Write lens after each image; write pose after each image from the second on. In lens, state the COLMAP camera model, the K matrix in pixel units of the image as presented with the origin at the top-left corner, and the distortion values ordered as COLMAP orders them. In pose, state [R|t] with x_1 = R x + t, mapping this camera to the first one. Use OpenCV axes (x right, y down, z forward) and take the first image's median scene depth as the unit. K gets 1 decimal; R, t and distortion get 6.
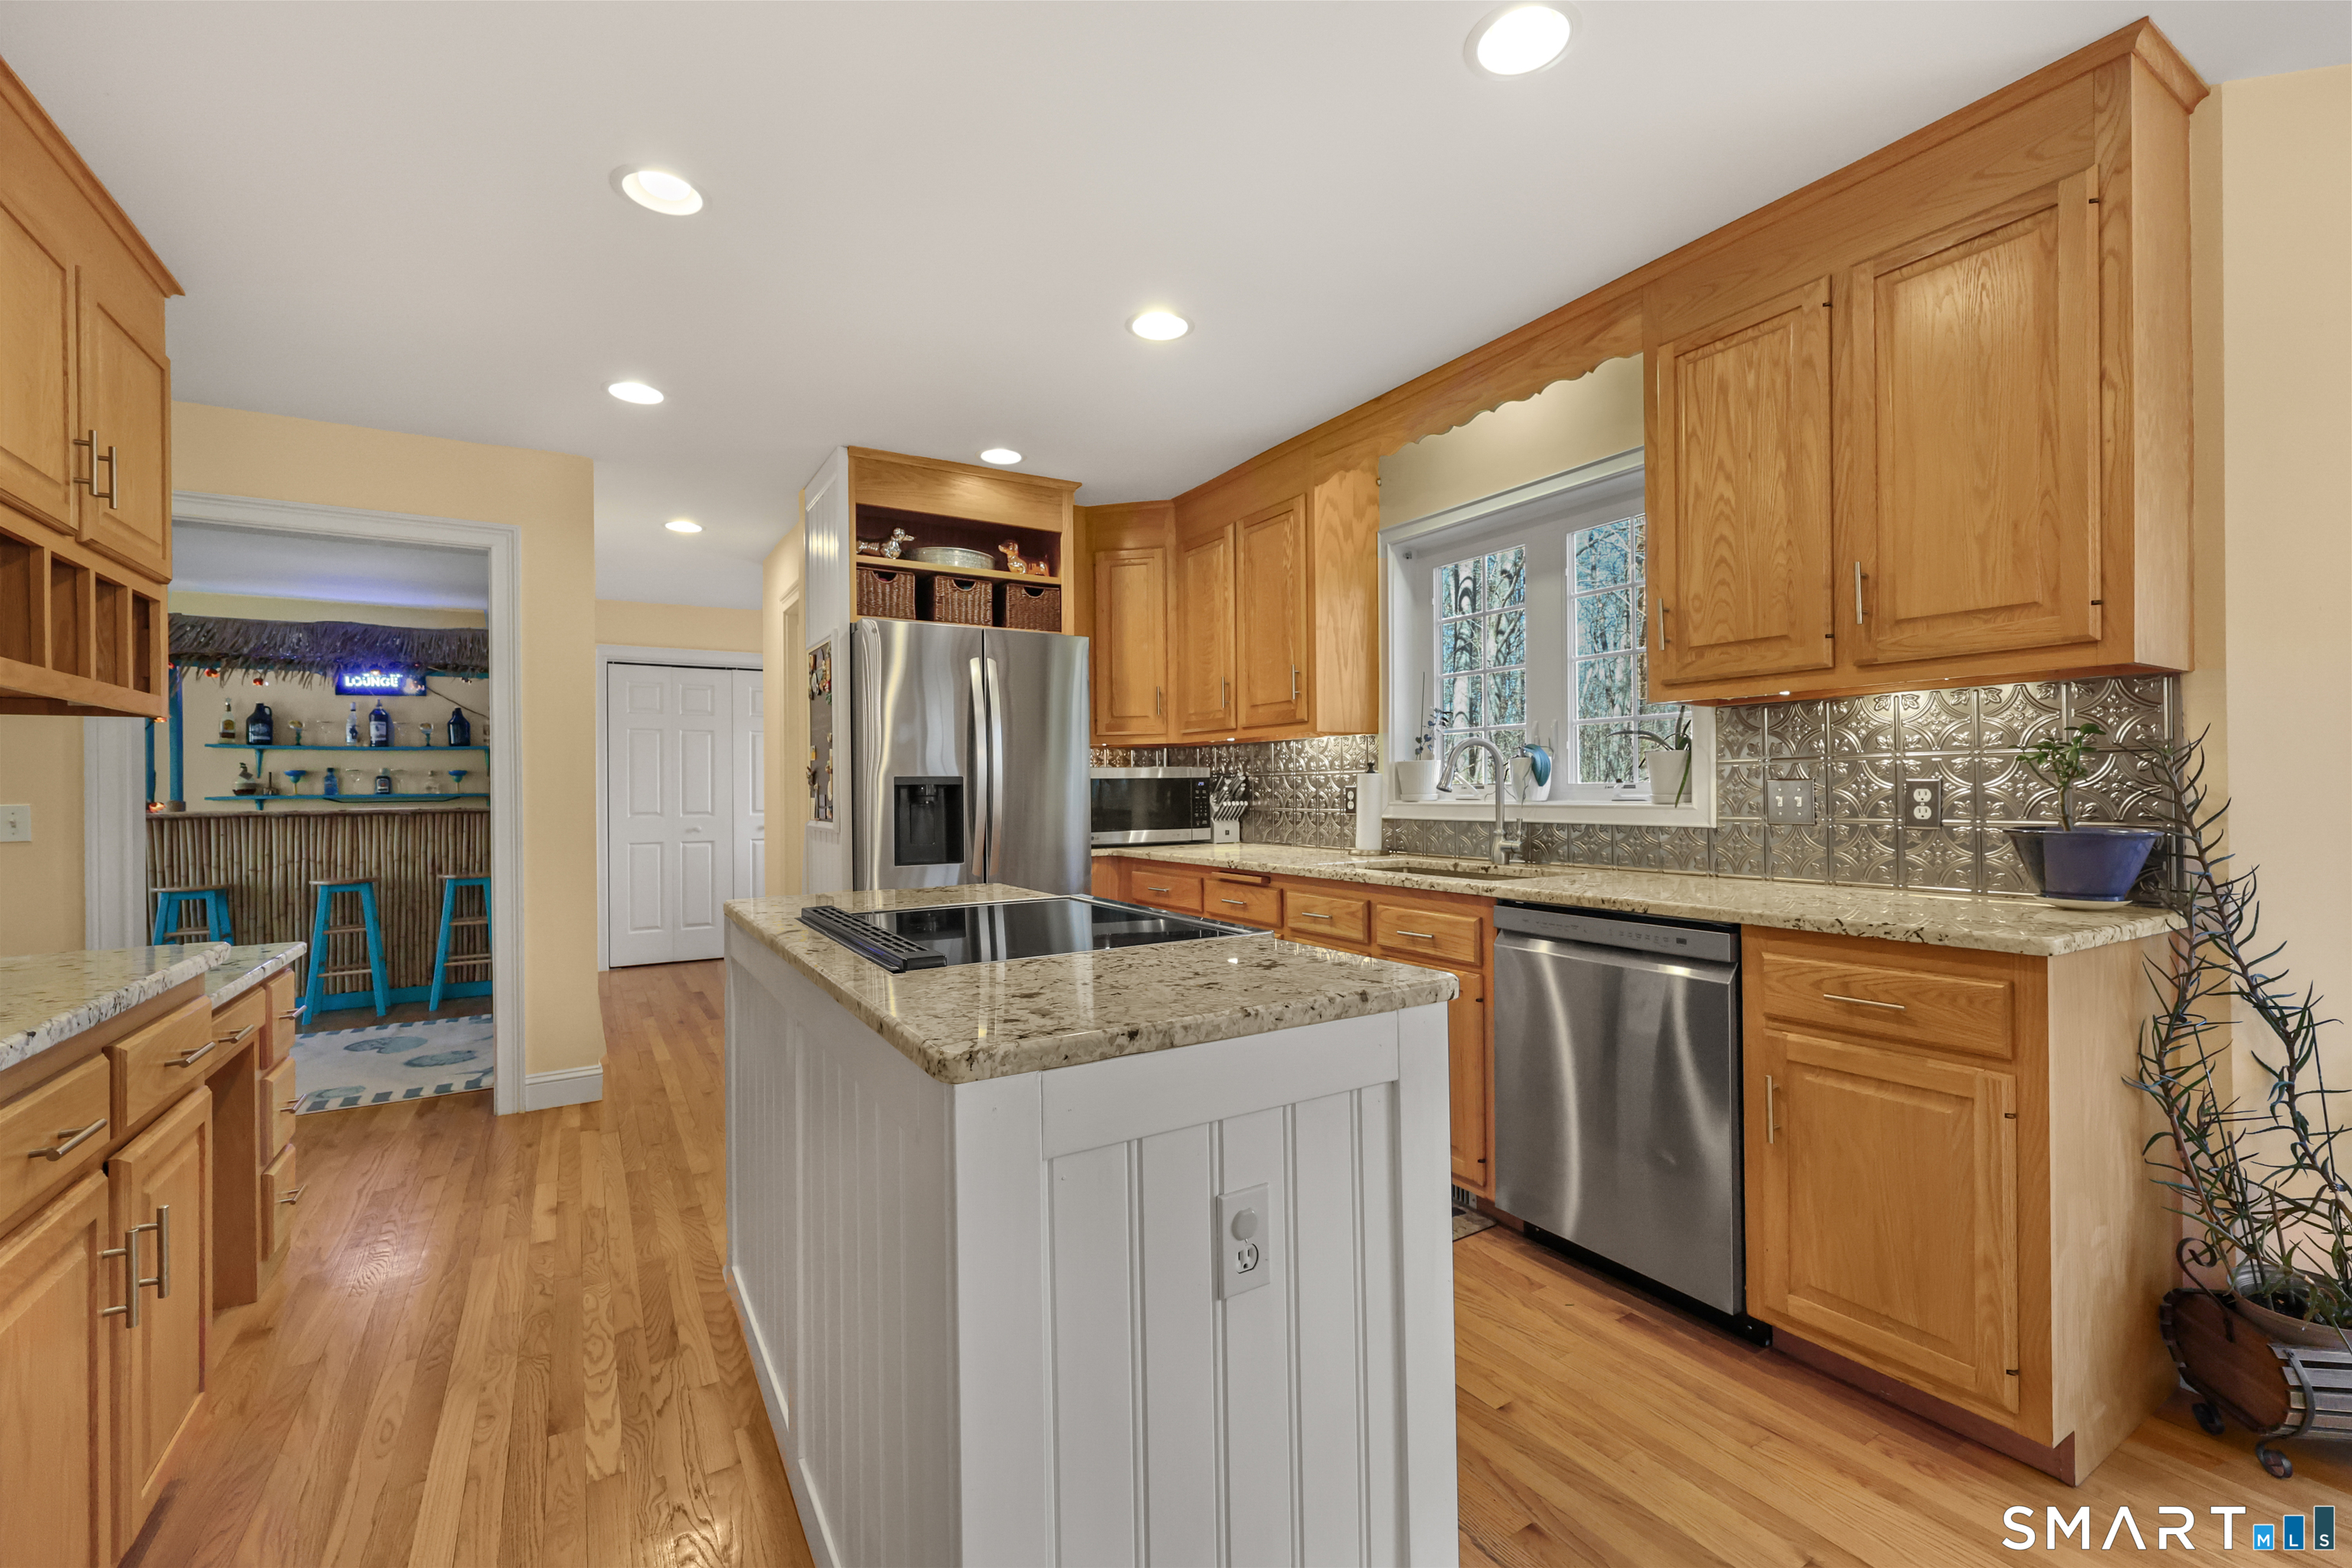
lens RADIAL K [[985.4, 0, 1186.3], [0, 985.4, 788.1], [0, 0, 1]] dist [-0.001400, 0.000464]
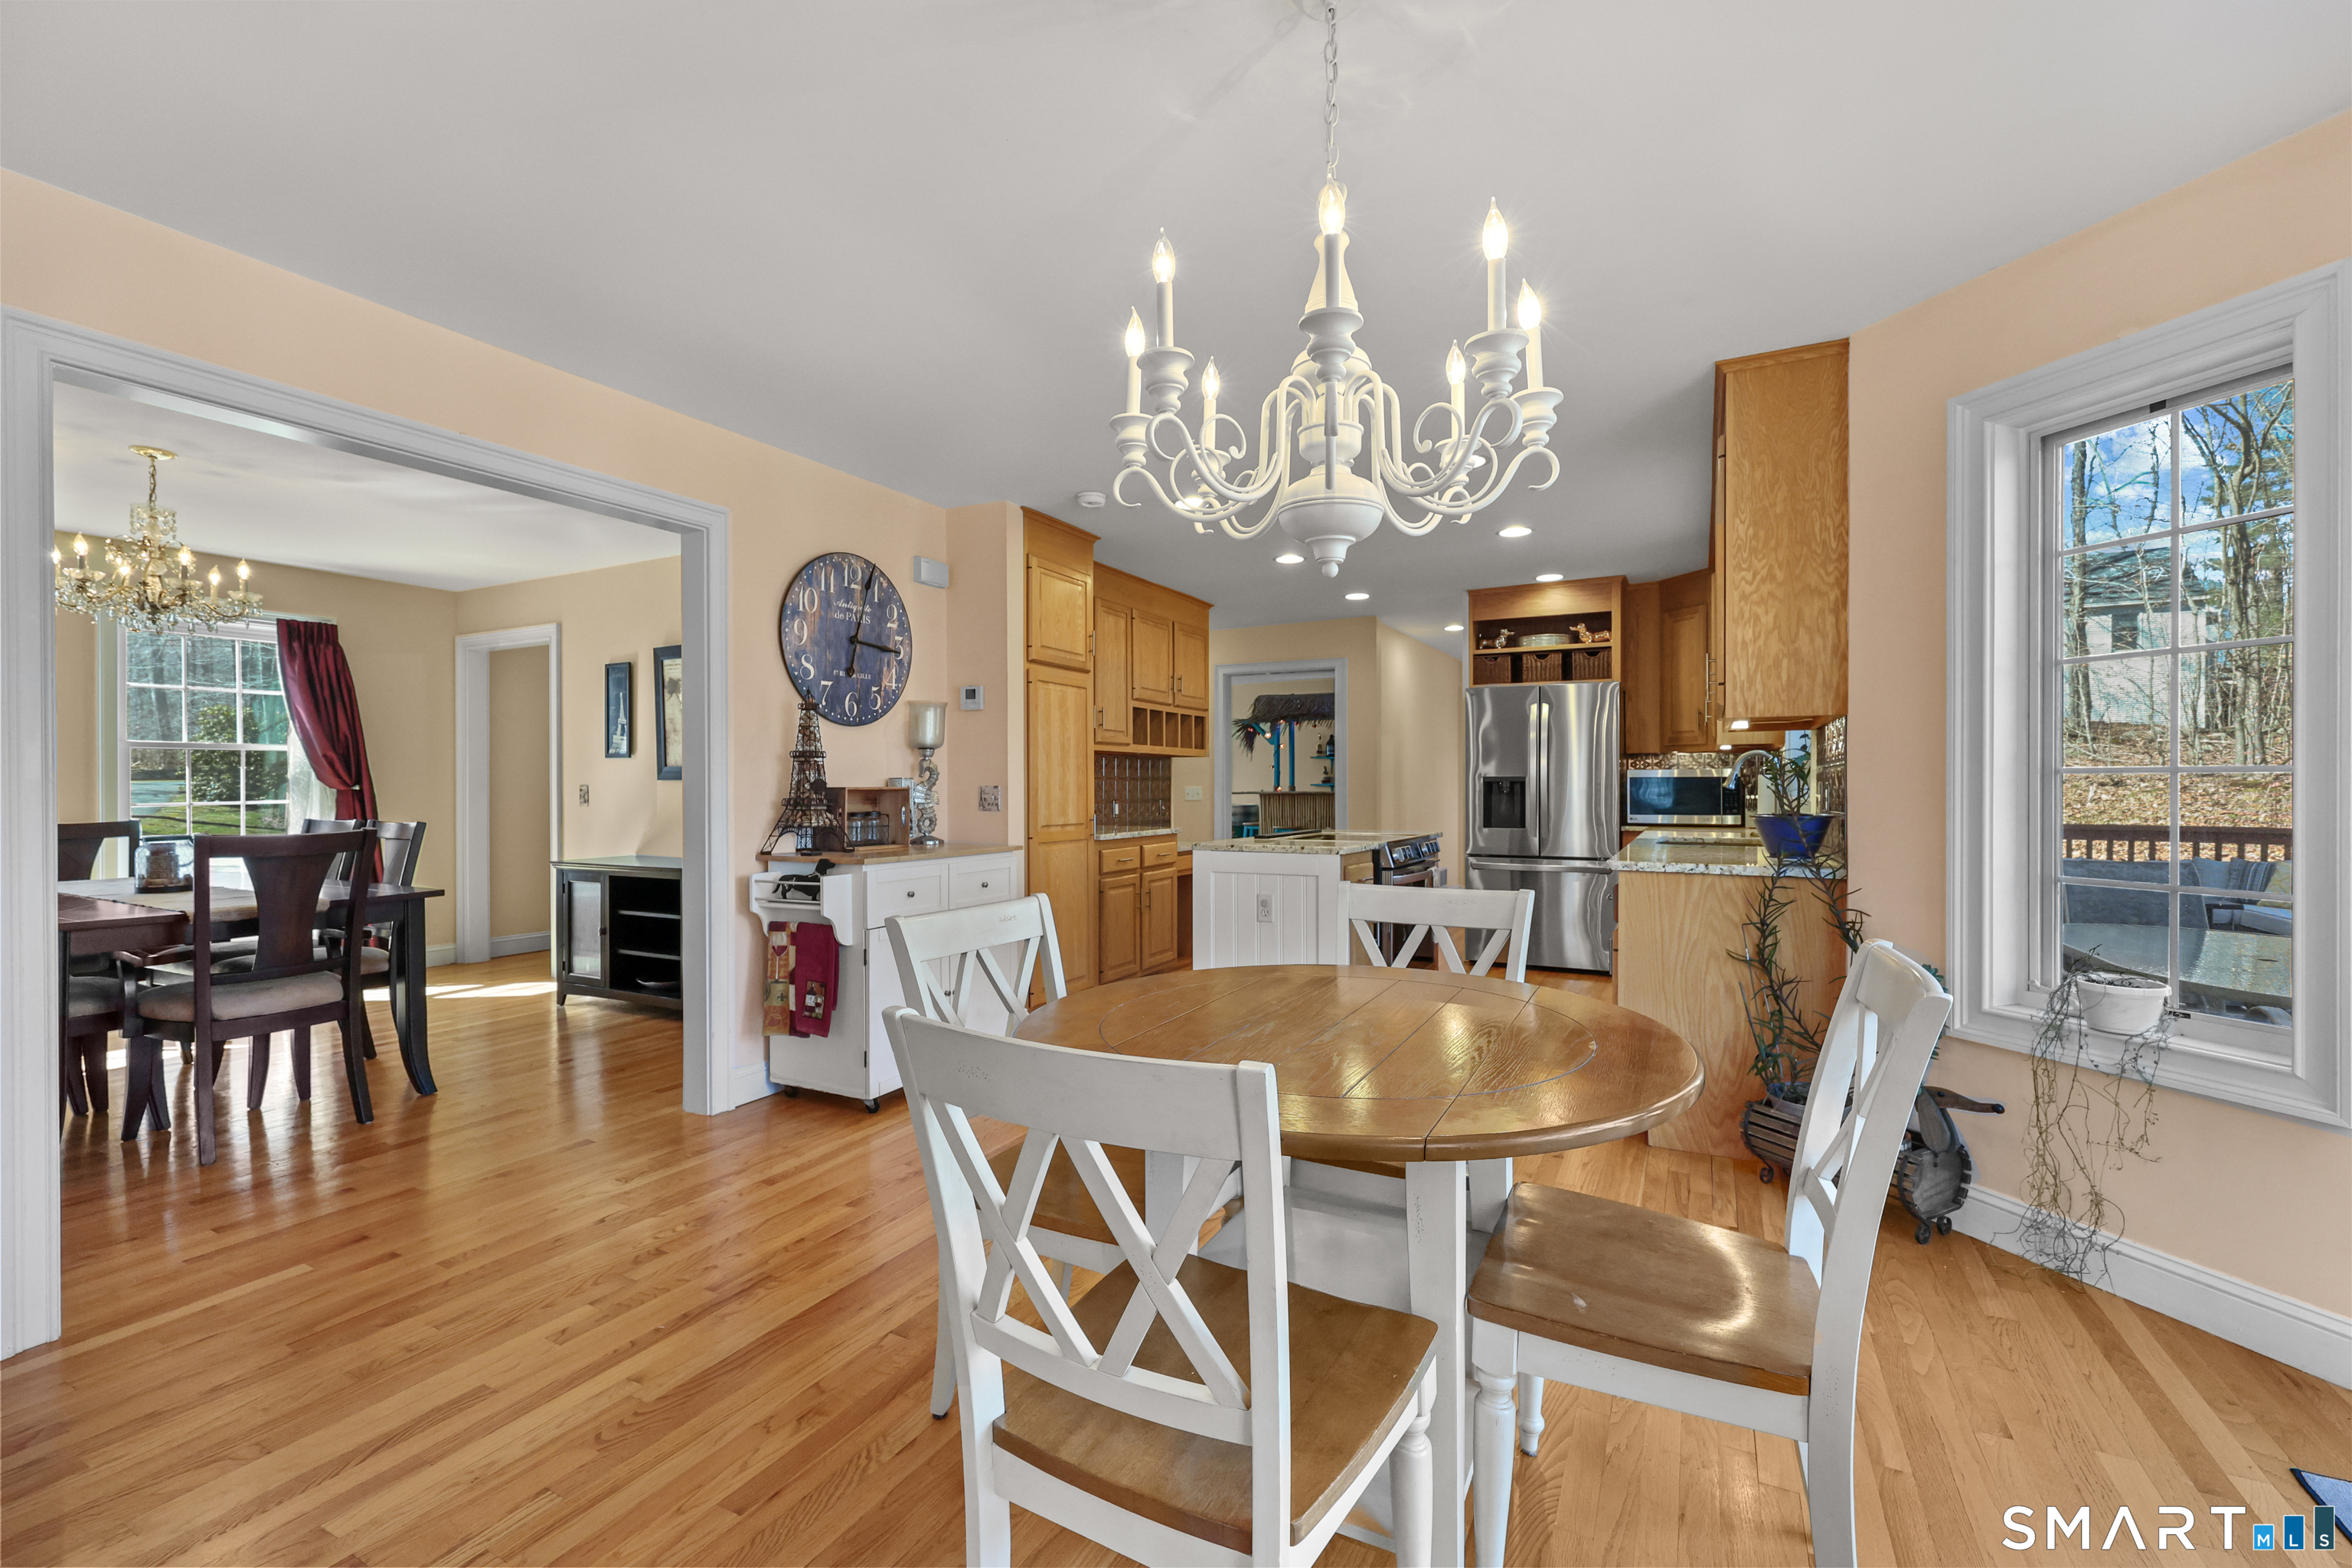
lens RADIAL K [[985.4, 0, 1186.3], [0, 985.4, 788.1], [0, 0, 1]] dist [-0.001400, 0.000464]
pose [[0.509851, 0.012222, -0.860176, 0.855495], [-0.003986, 0.999922, 0.011845, -0.009046], [0.860253, -0.002611, 0.509860, -0.314917]]
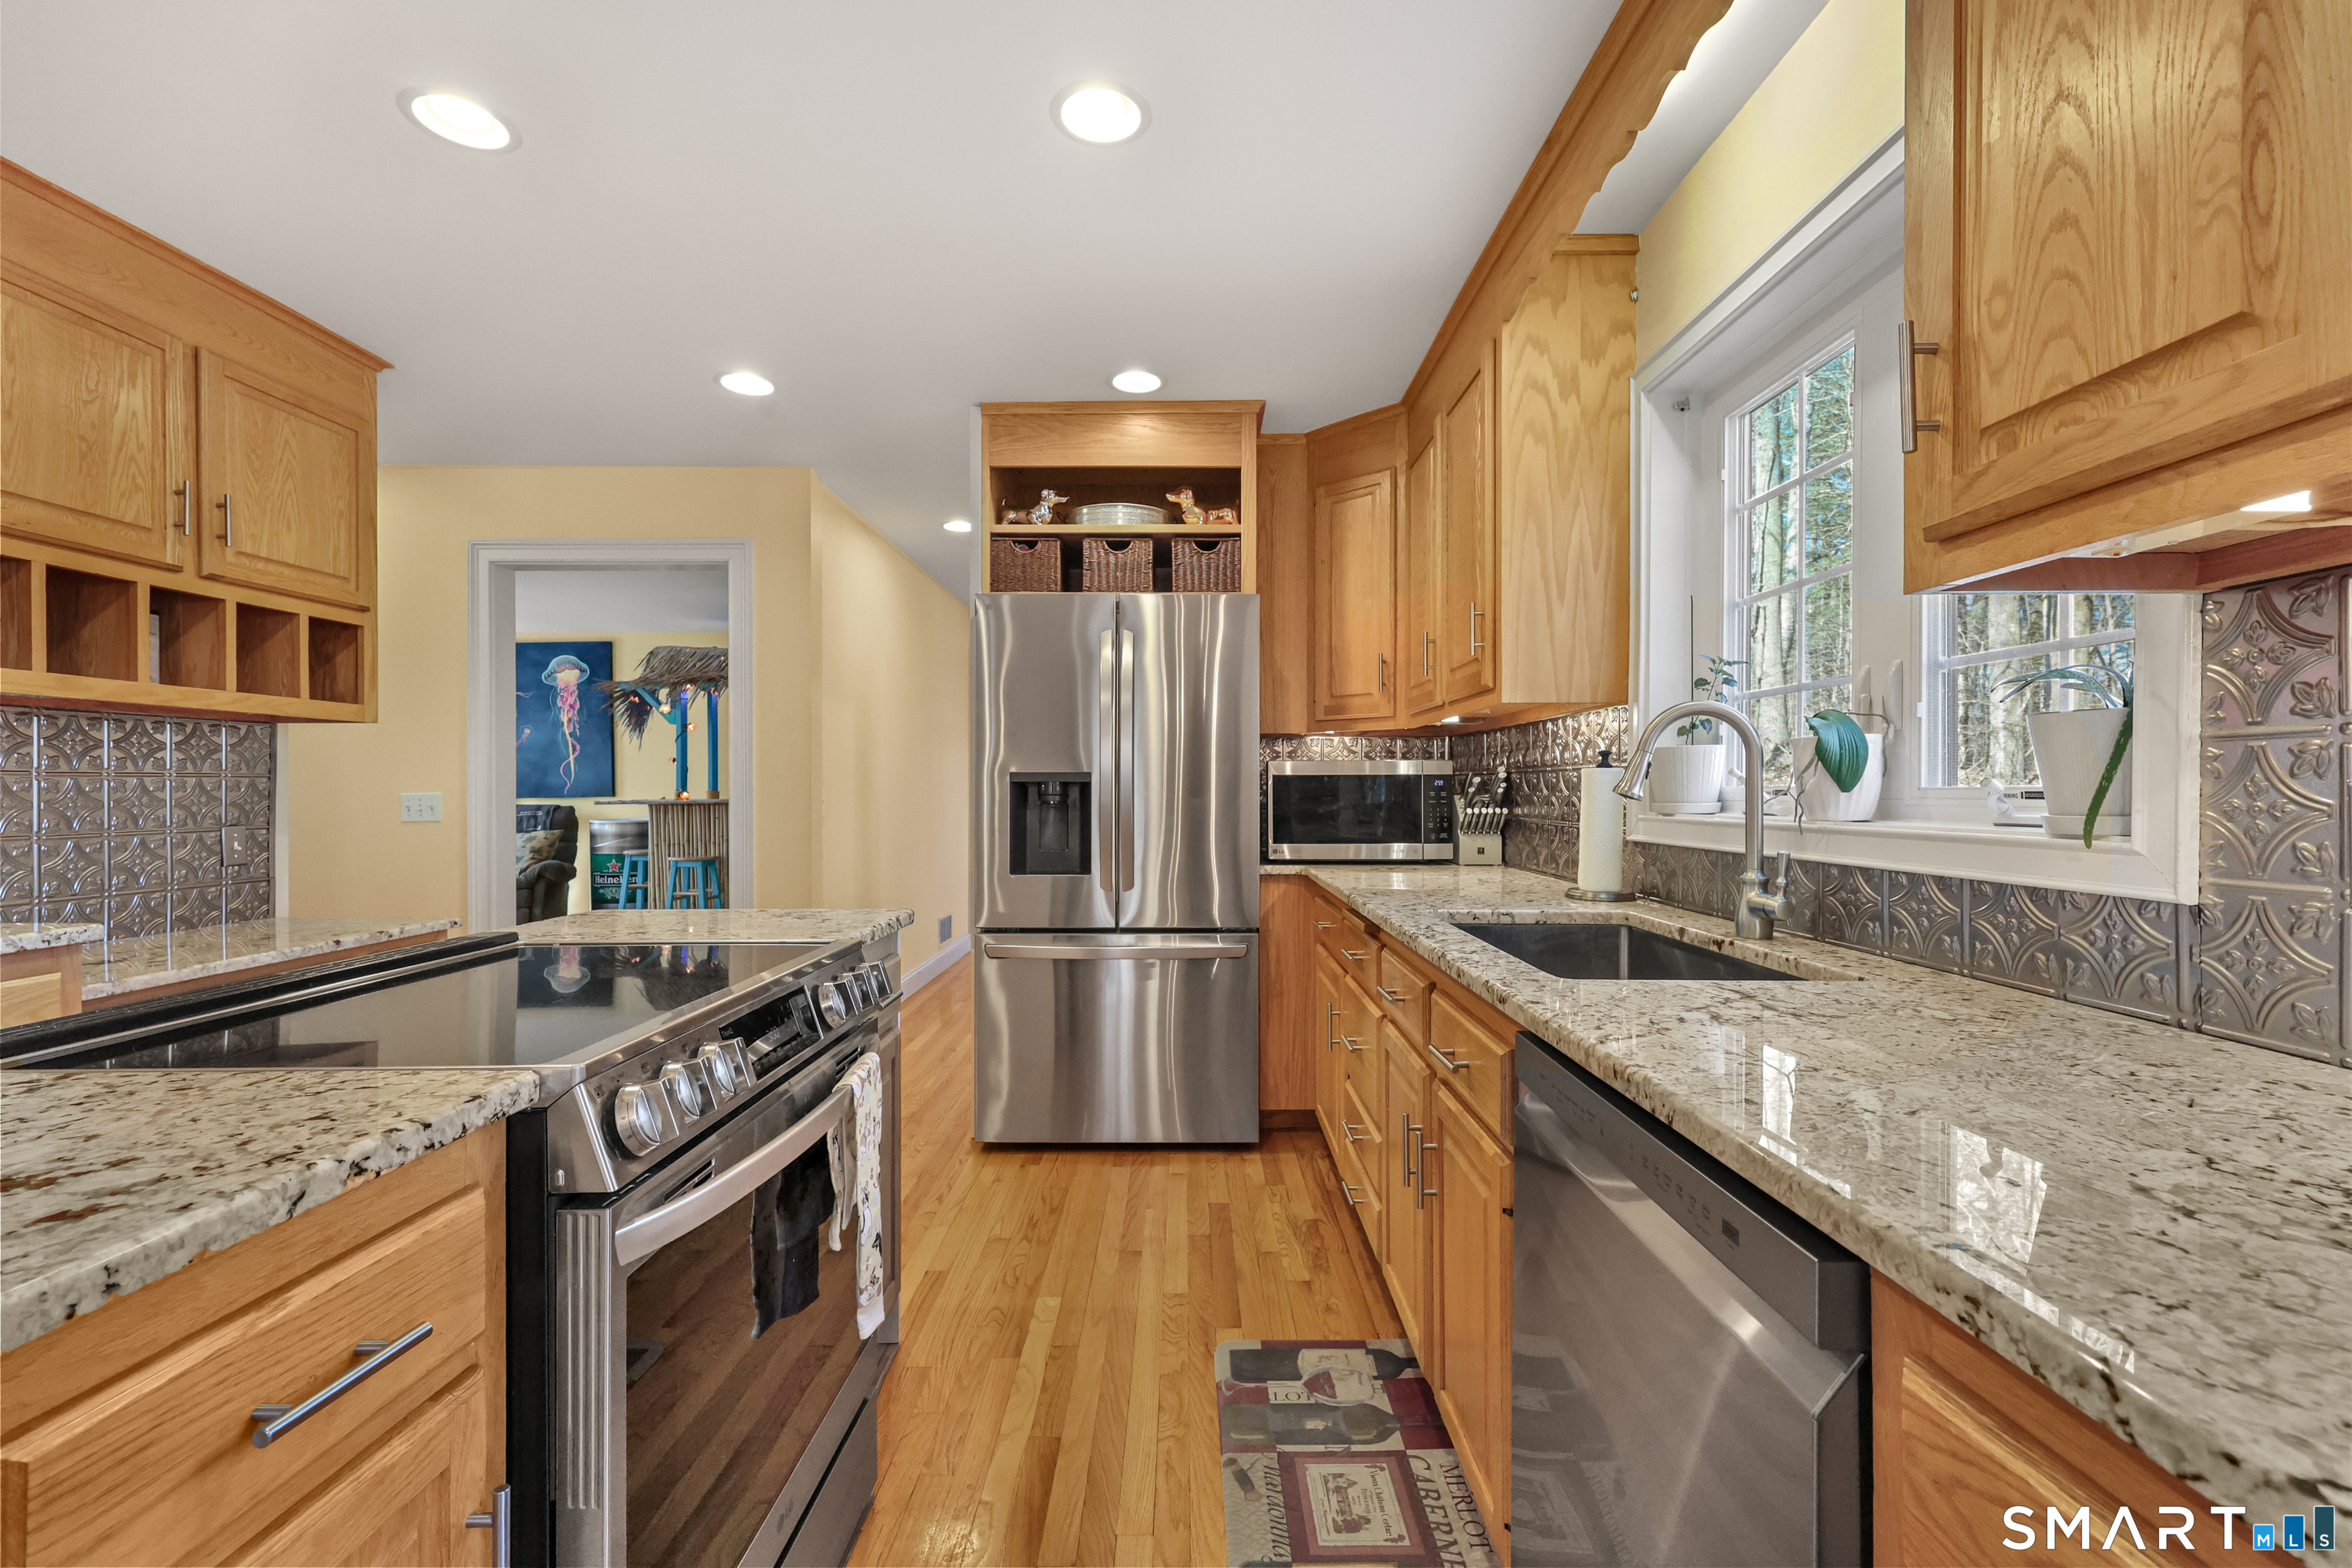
lens RADIAL K [[985.4, 0, 1186.3], [0, 985.4, 788.1], [0, 0, 1]] dist [-0.001400, 0.000464]
pose [[0.849368, 0.009400, -0.527717, 0.270422], [-0.007806, 0.999956, 0.005246, -0.003019], [0.527743, -0.000337, 0.849404, 0.309880]]
